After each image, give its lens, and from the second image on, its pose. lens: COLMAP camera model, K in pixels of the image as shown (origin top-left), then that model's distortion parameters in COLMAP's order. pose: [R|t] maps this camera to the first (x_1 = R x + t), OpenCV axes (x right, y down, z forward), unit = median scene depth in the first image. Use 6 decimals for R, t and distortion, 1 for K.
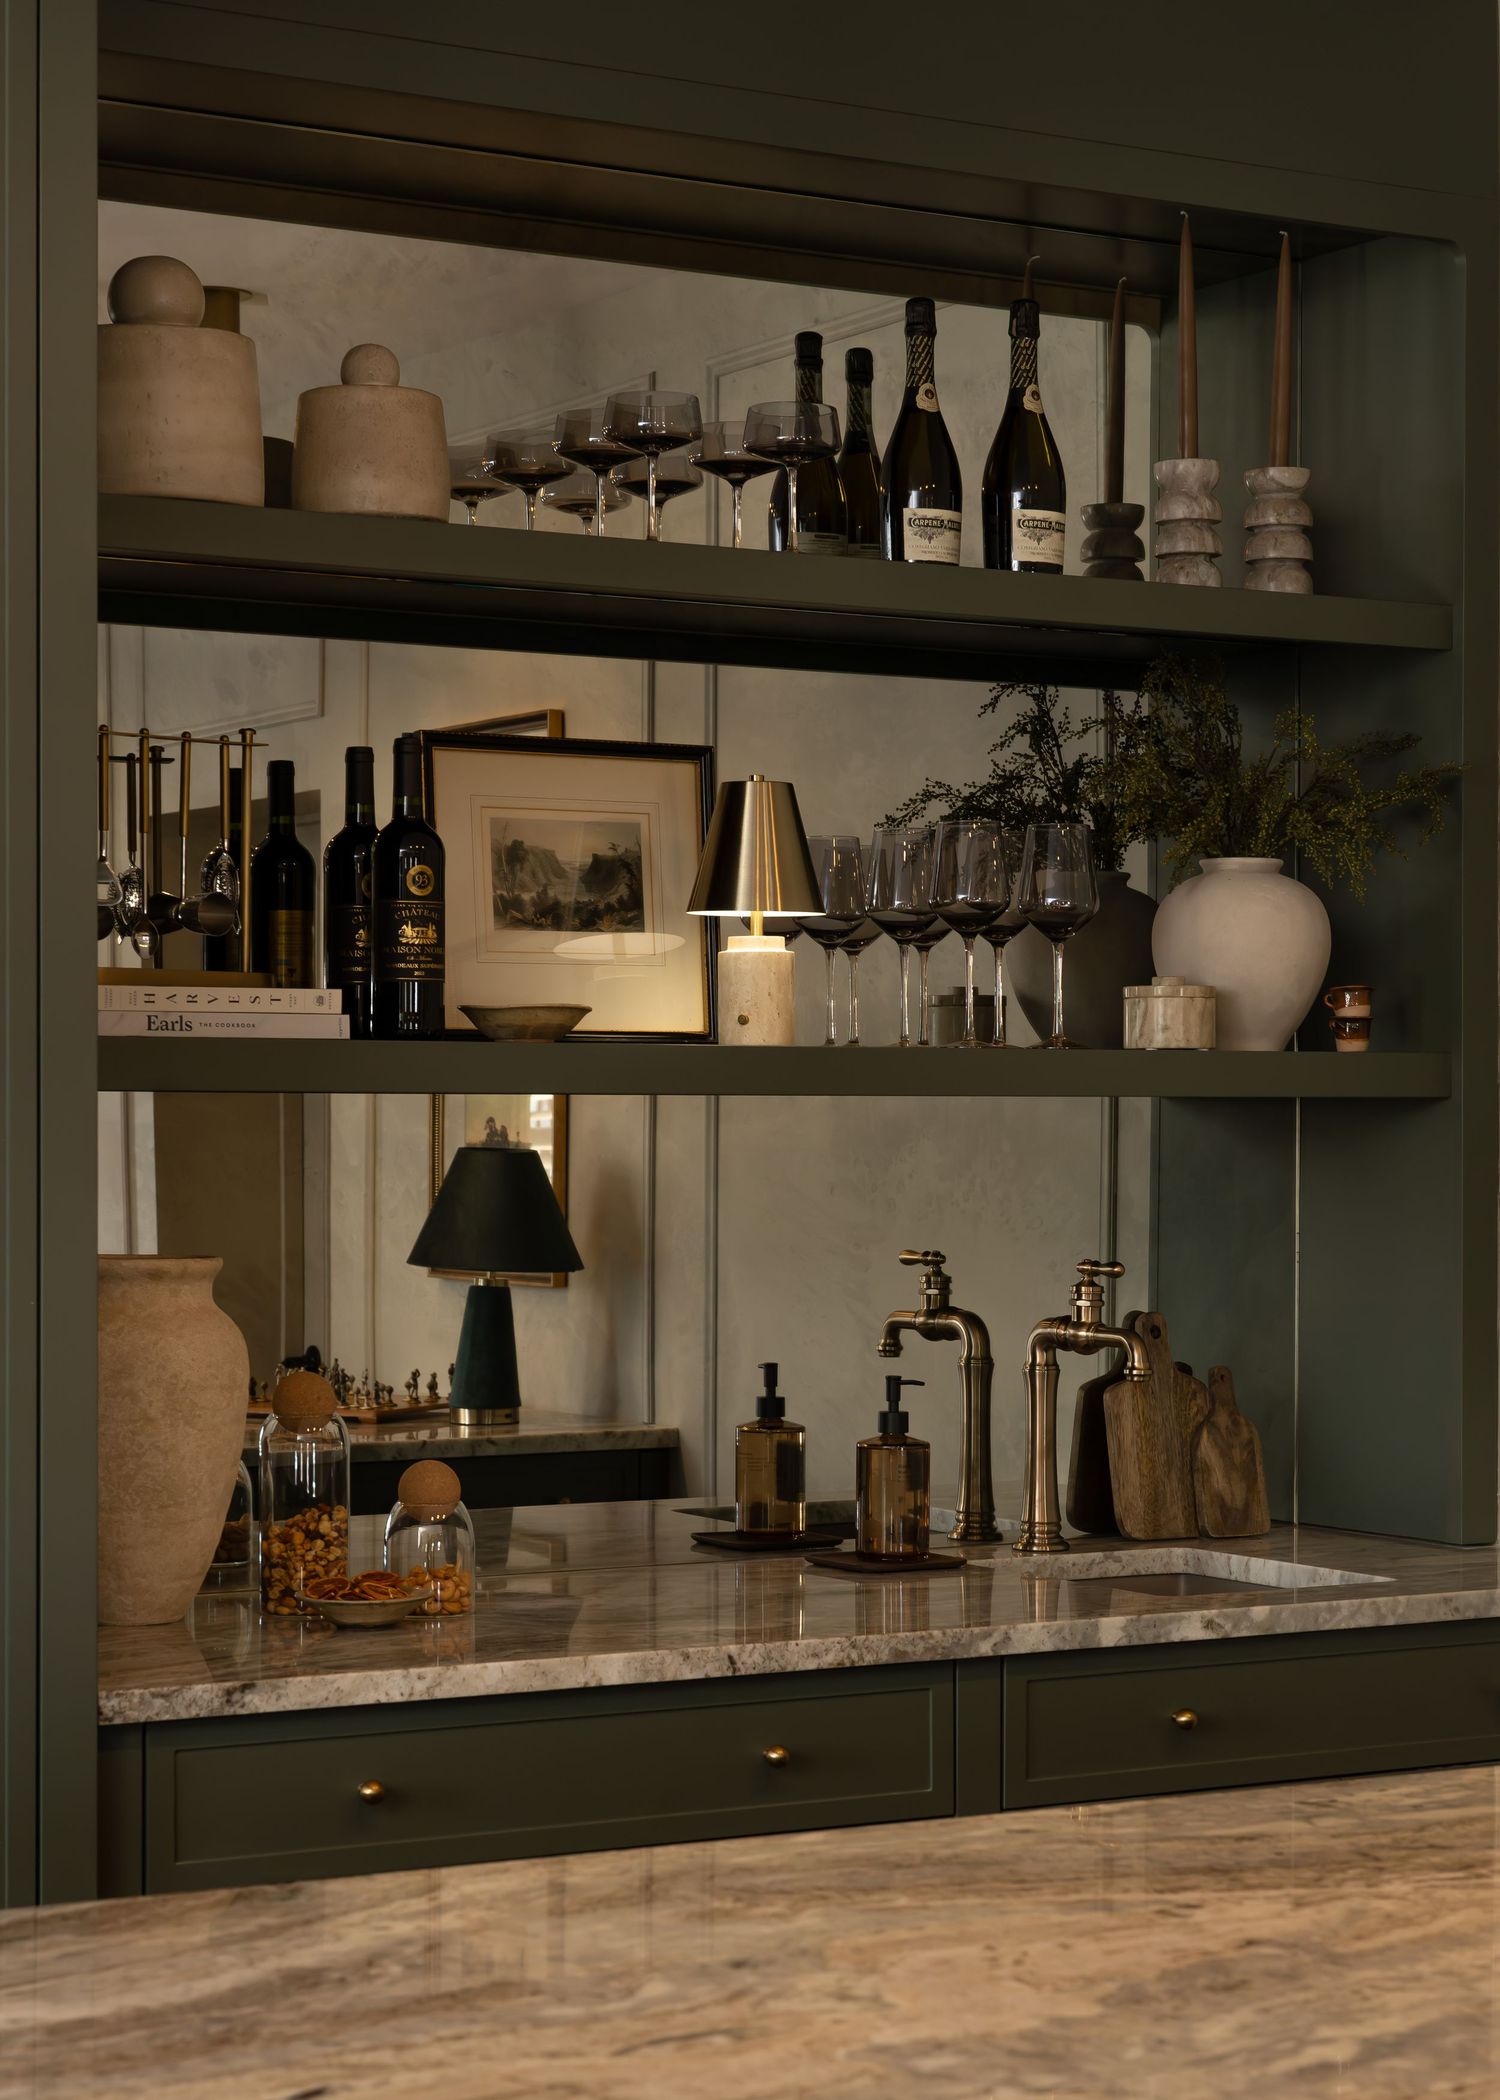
lens RADIAL K [[4409.7, 0, 749.1], [0, 4409.7, 1232.2], [0, 0, 1]] dist [0.041875, 0.024677]
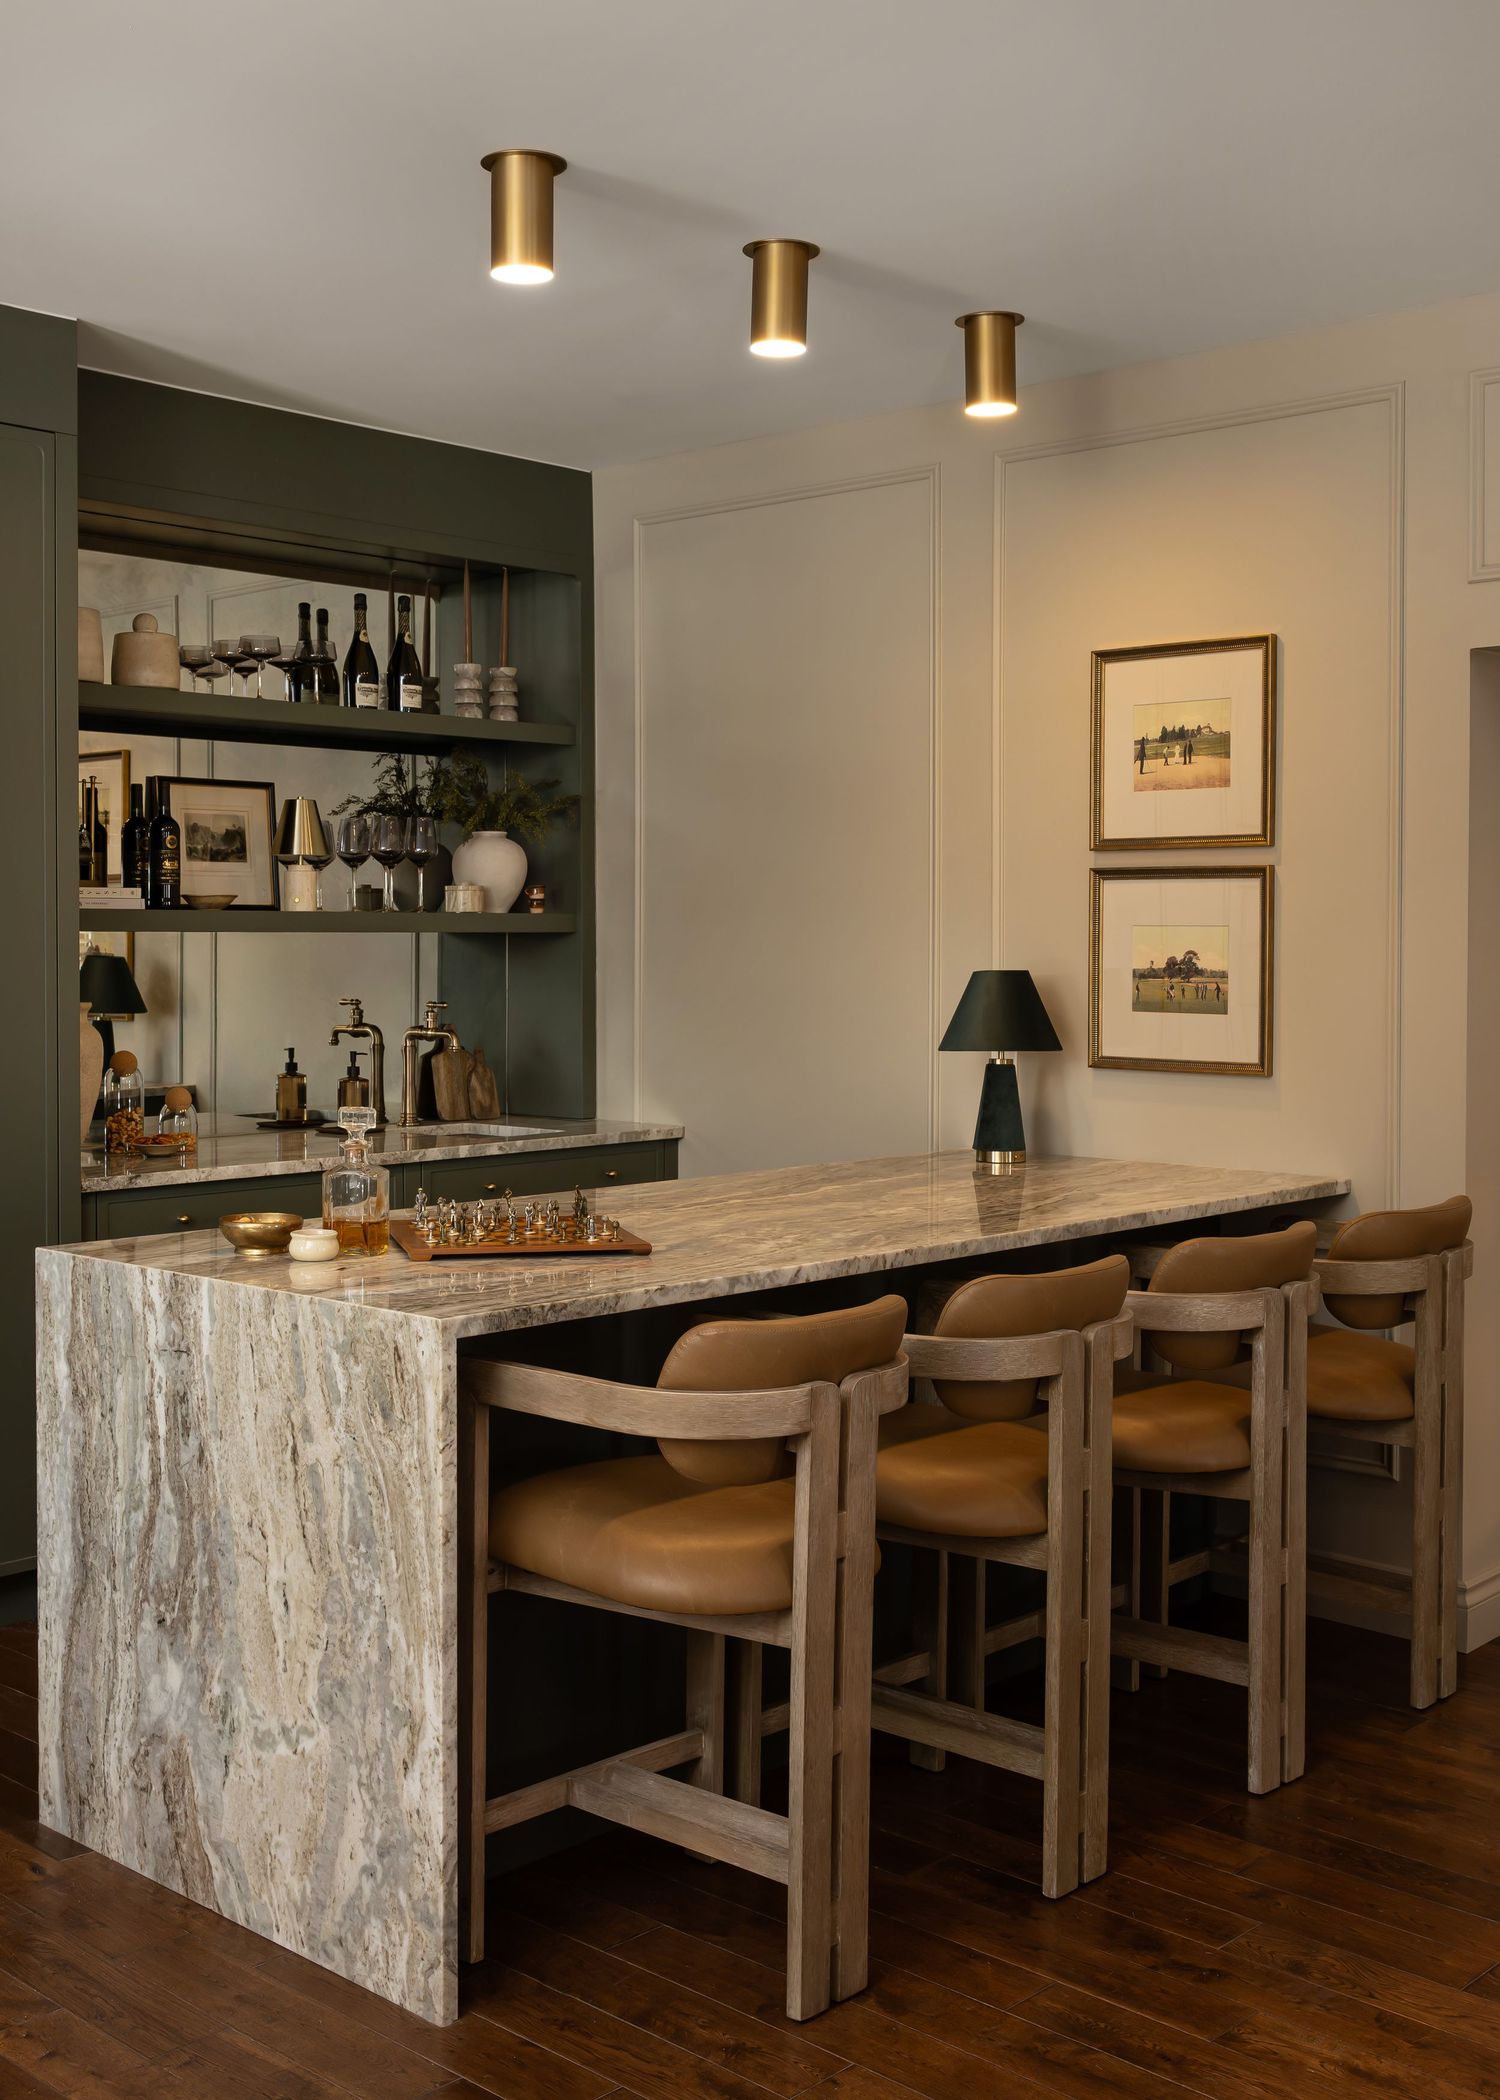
lens RADIAL K [[2312.7, 0, 750.0], [0, 2312.7, 1050.0], [0, 0, 1]] dist [0.004526, -0.000741]
pose [[0.958308, -0.016979, 0.285232, -0.112665], [0.010674, 0.999663, 0.023644, 0.004816], [-0.285537, -0.019614, 0.958167, -0.235785]]
